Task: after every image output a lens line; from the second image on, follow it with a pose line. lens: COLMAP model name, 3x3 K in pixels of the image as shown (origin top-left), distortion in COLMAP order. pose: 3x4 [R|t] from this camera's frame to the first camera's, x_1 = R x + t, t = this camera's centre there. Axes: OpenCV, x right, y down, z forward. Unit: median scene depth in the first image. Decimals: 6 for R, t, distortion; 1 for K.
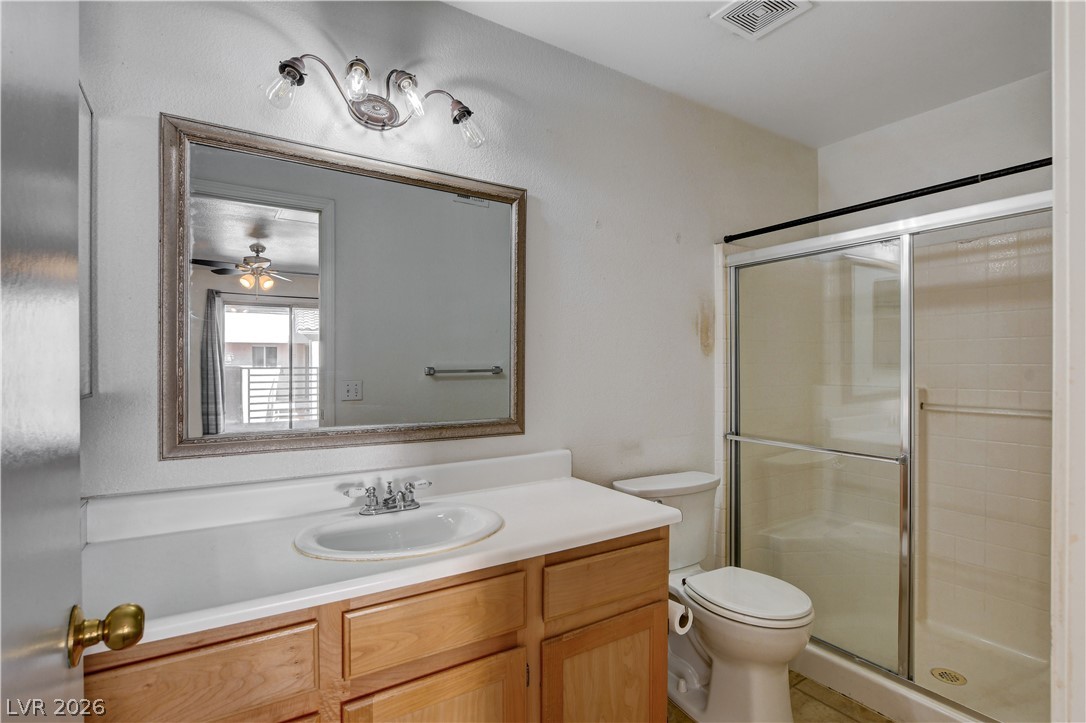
lens RADIAL K [[523.7, 0, 547.5], [0, 523.7, 367.8], [0, 0, 1]] dist [-0.019874, -0.000228]
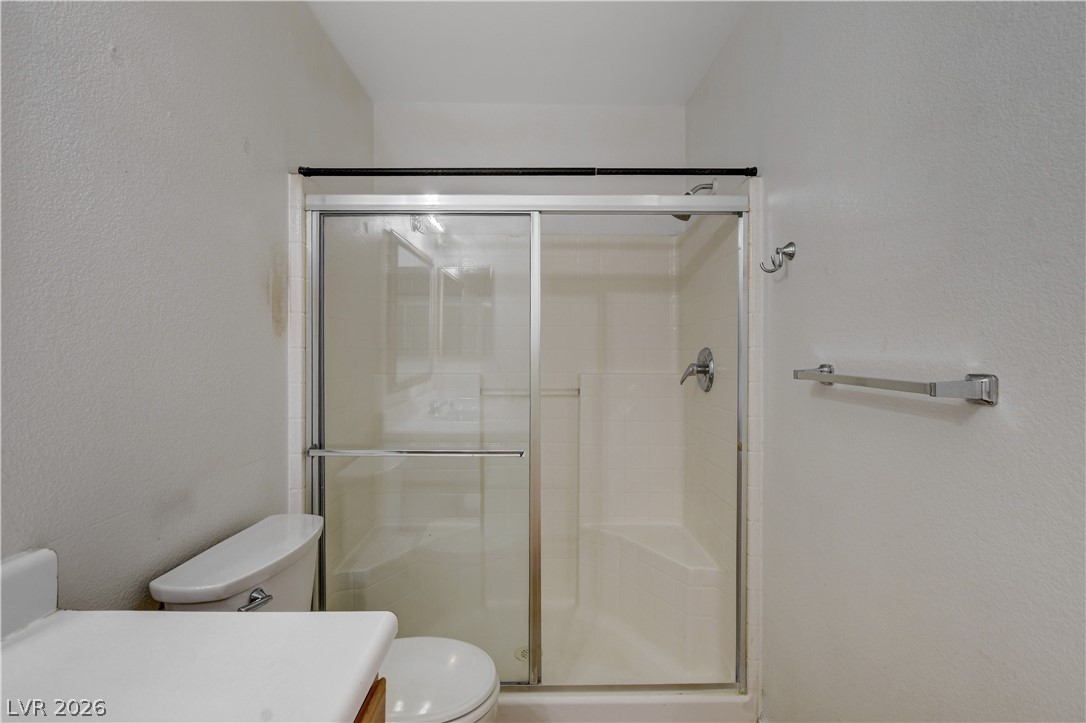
lens RADIAL K [[523.7, 0, 543.9], [0, 523.7, 350.4], [0, 0, 1]] dist [-0.019874, -0.000228]
pose [[0.519649, 0.005841, 0.854360, -0.088393], [-0.010755, 0.999942, -0.000295, -0.008269], [-0.854312, -0.009035, 0.519682, 0.368966]]
